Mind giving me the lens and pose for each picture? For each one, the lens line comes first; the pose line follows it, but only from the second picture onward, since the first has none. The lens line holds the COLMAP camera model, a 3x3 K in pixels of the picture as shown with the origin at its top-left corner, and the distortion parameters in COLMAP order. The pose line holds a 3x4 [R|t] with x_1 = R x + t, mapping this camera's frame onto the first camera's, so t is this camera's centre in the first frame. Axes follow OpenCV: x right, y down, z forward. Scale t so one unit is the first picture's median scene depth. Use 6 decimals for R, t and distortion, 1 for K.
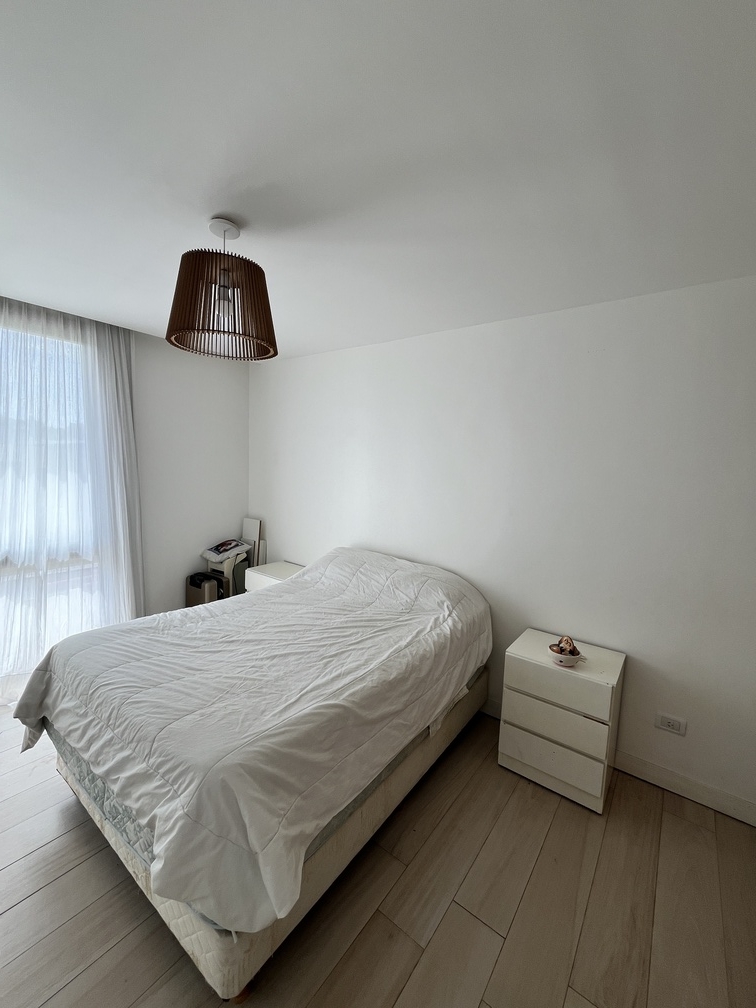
lens RADIAL K [[409.6, 0, 374.7], [0, 409.6, 506.9], [0, 0, 1]] dist [0.002244, 0.000561]
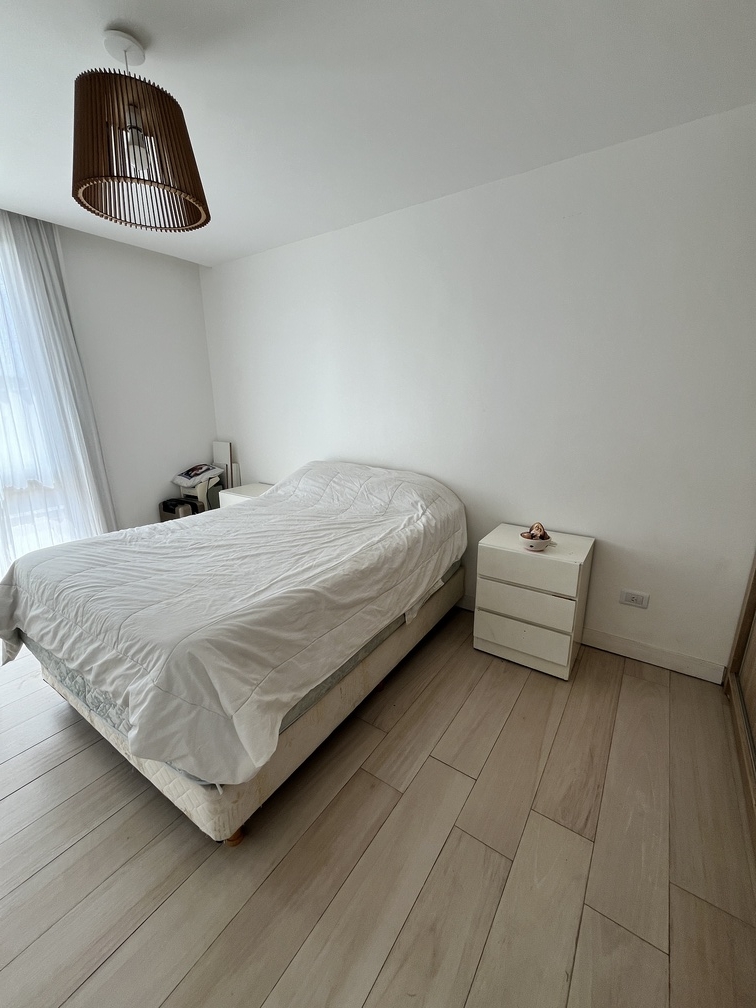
lens RADIAL K [[409.6, 0, 374.2], [0, 409.6, 506.6], [0, 0, 1]] dist [0.002244, 0.000561]
pose [[0.997687, -0.060720, 0.030546, 0.044759], [0.055271, 0.986312, 0.155352, 0.113799], [-0.039561, -0.153304, 0.987387, 0.029378]]
